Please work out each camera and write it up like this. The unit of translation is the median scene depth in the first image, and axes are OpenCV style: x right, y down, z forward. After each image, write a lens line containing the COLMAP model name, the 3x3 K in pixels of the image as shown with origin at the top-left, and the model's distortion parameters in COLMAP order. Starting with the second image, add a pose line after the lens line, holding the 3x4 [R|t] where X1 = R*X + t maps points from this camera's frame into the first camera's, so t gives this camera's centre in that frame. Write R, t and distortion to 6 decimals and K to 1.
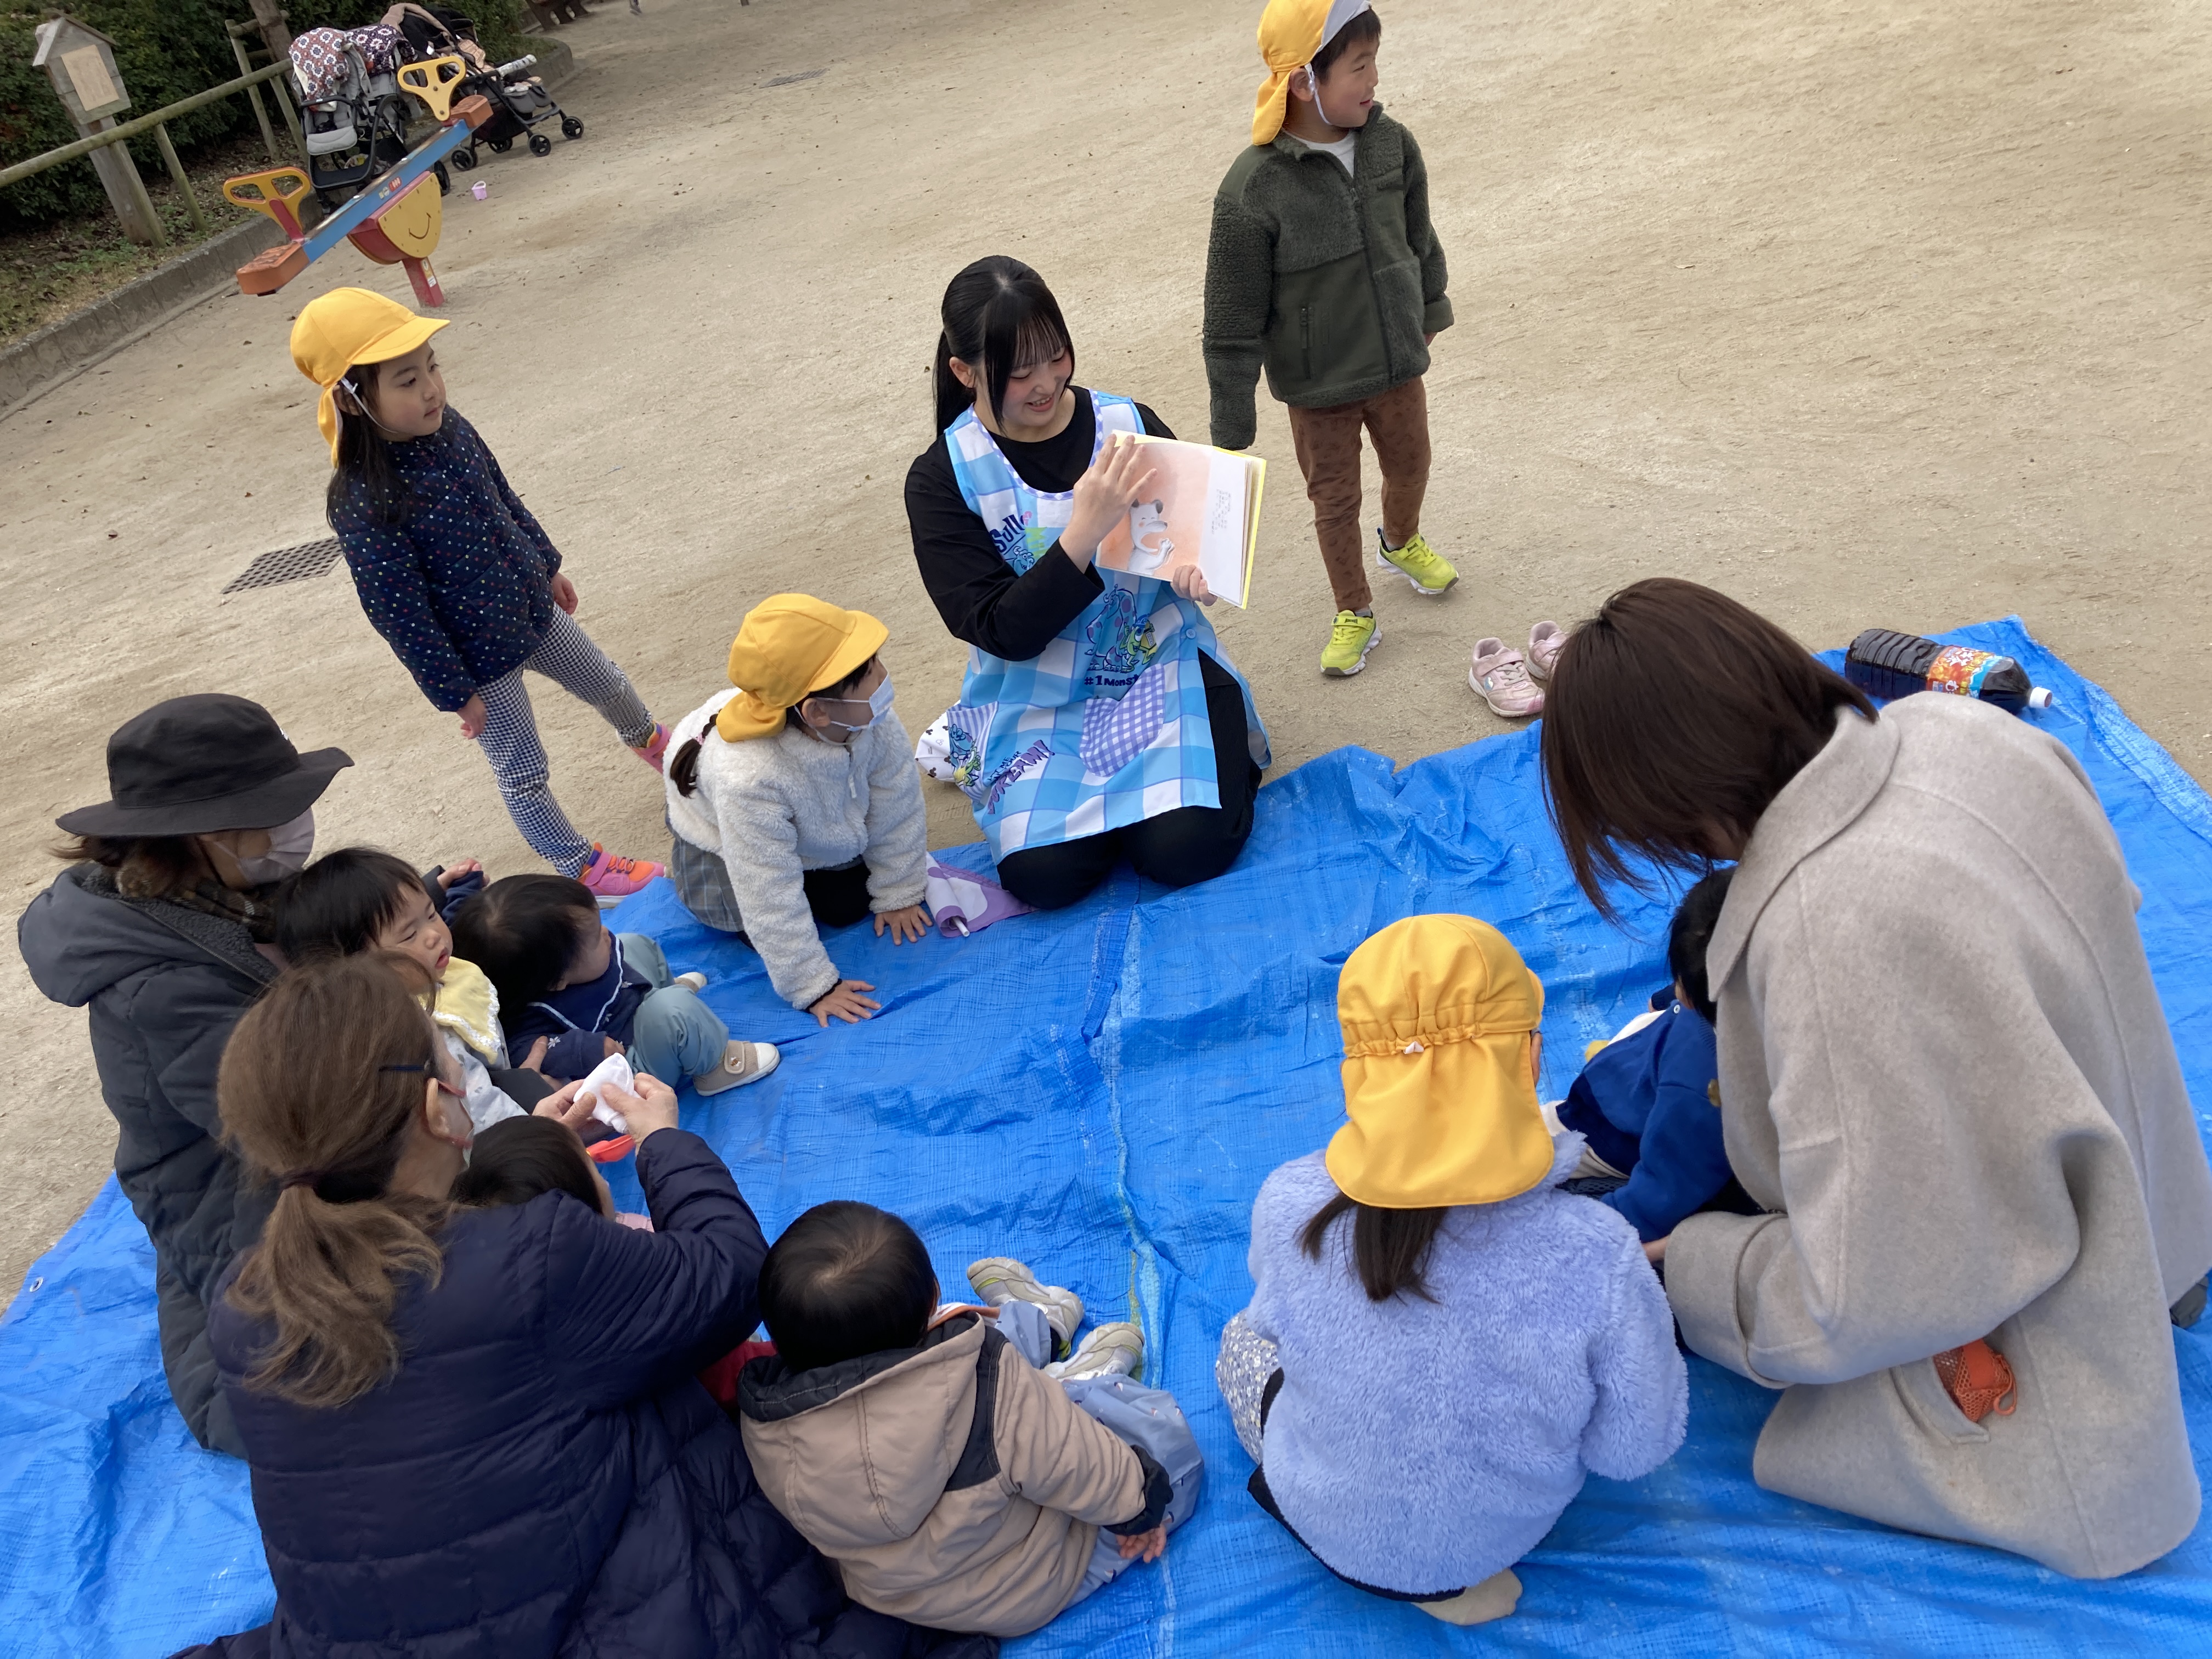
lens RADIAL K [[1805.0, 0, 1106.0], [0, 1805.0, 829.5], [0, 0, 1]] dist [-0.024203, 0.009289]
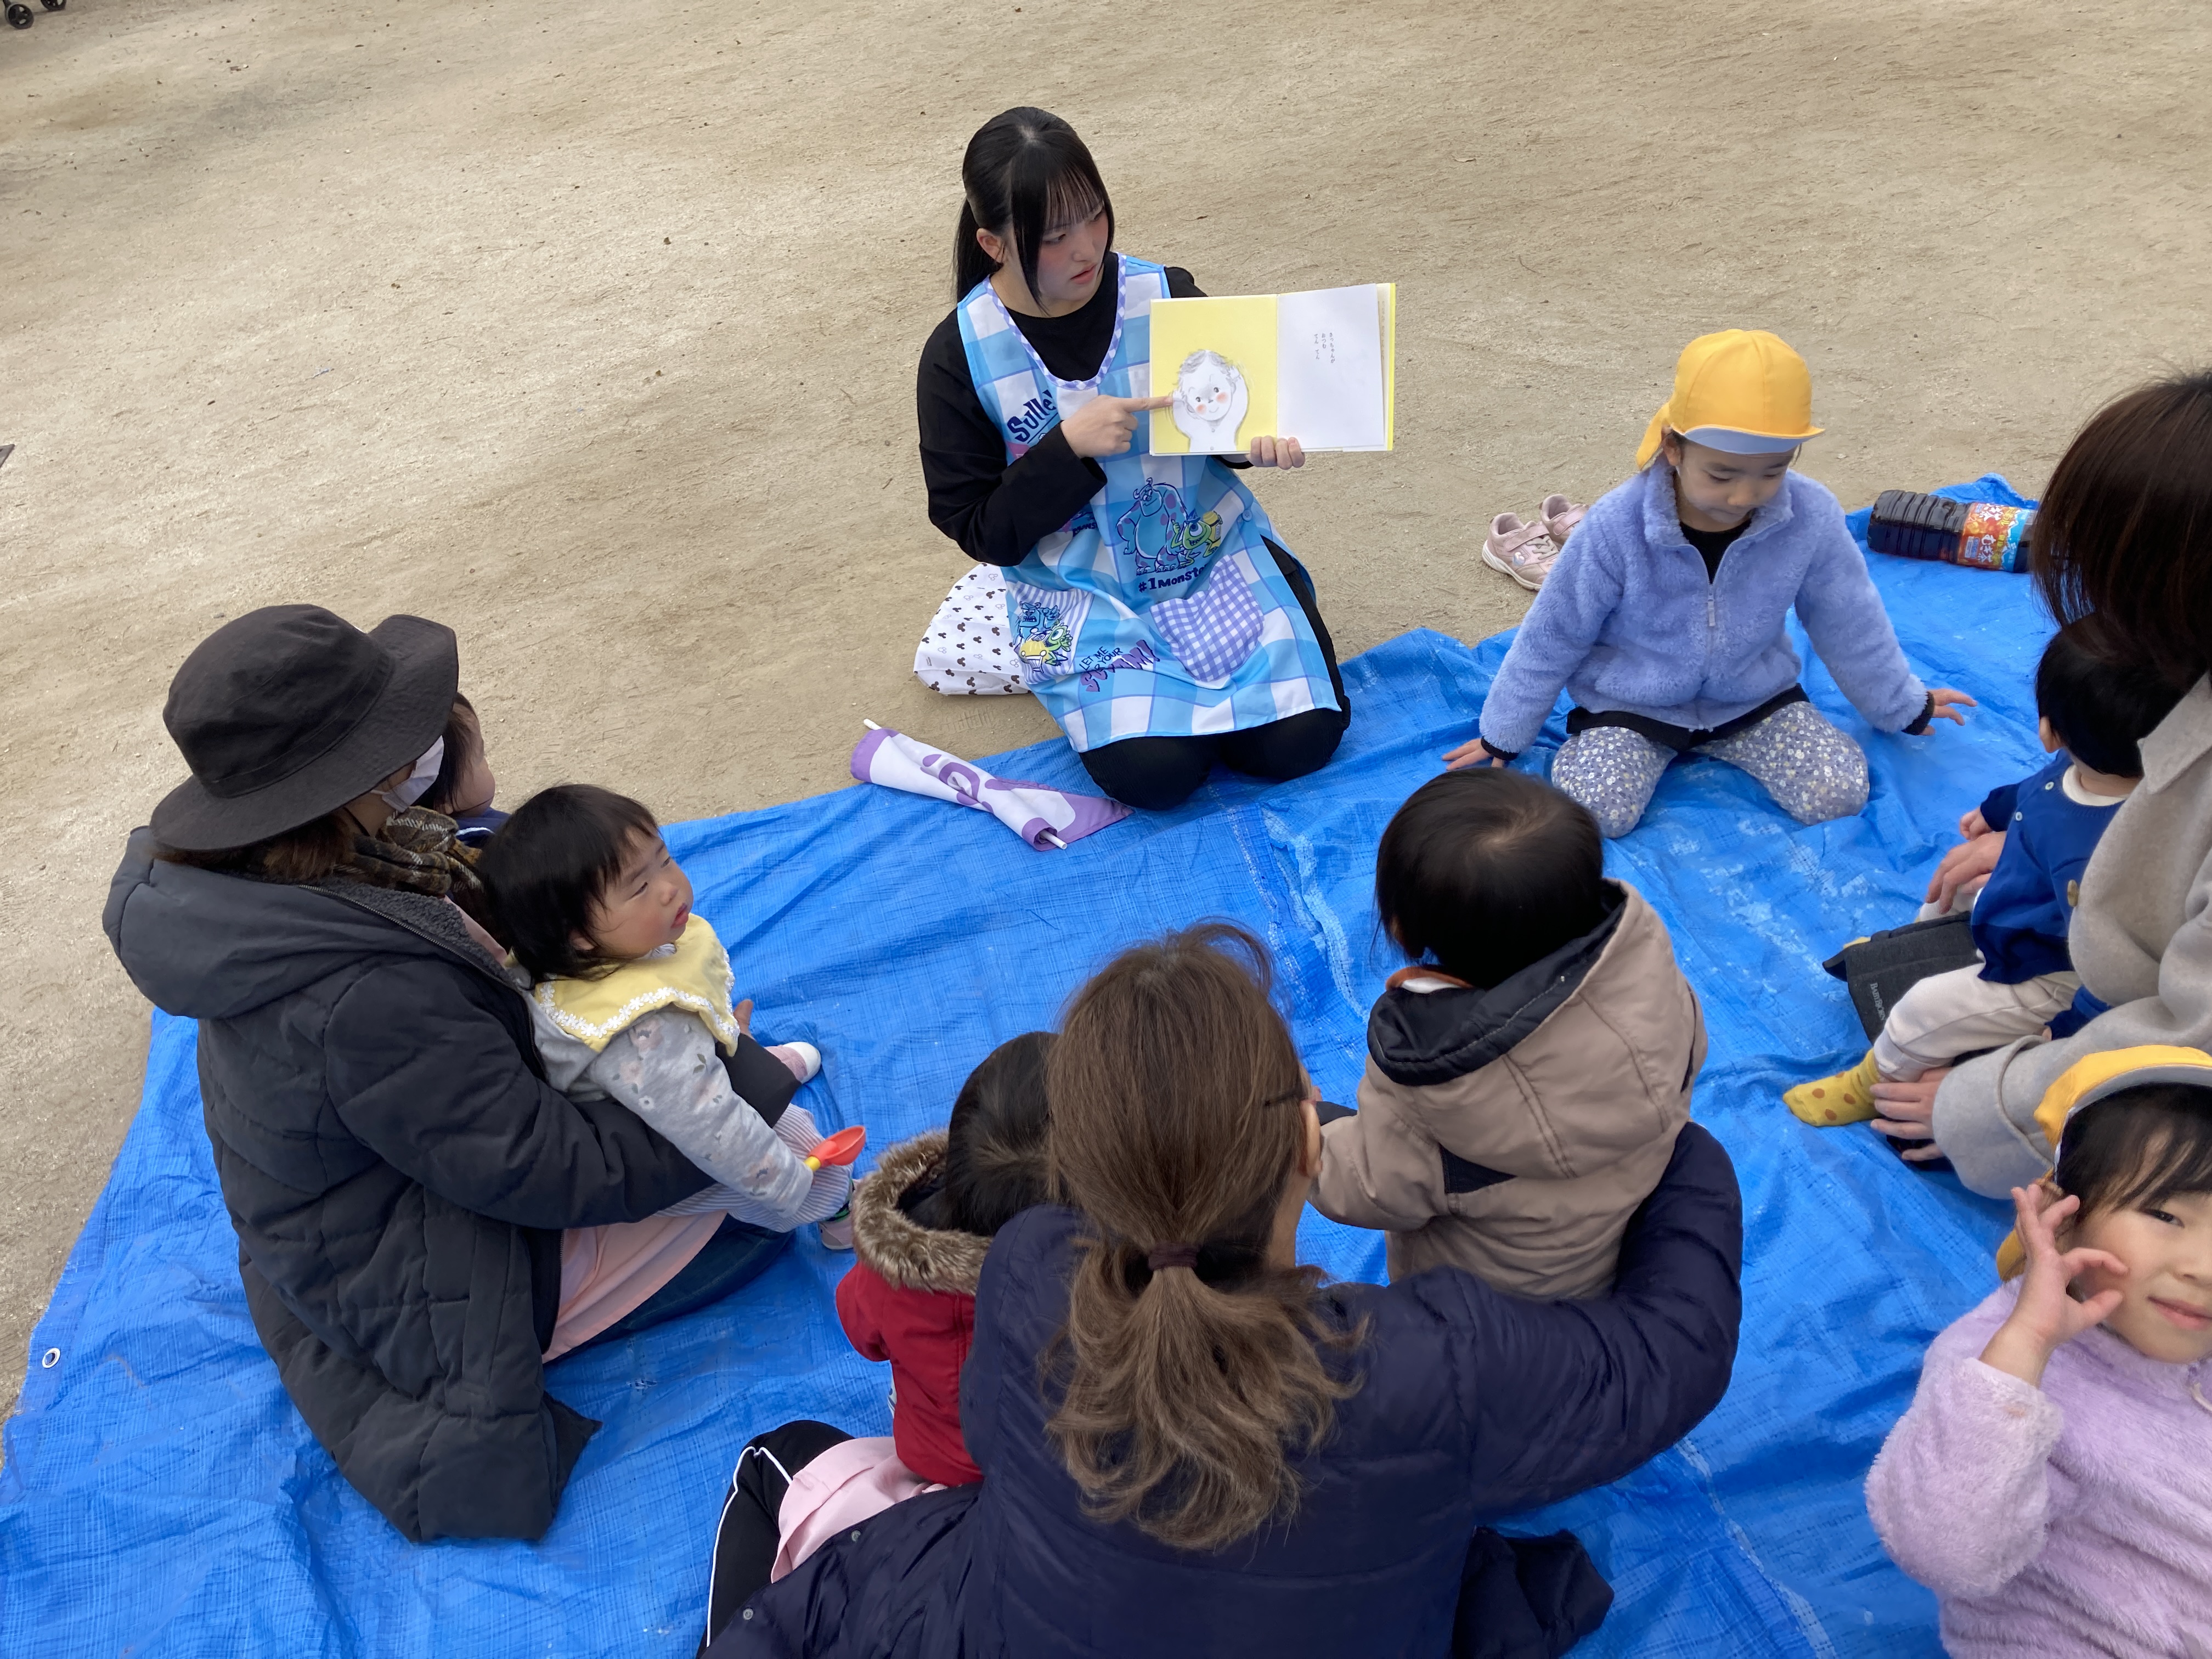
lens RADIAL K [[1751.9, 0, 1106.0], [0, 1751.9, 829.5], [0, 0, 1]] dist [-0.014936, 0.006246]
pose [[0.961906, -0.076547, 0.262444, -0.270767], [0.063395, 0.996288, 0.058235, -0.002010], [-0.265928, -0.039379, 0.963188, 0.113896]]
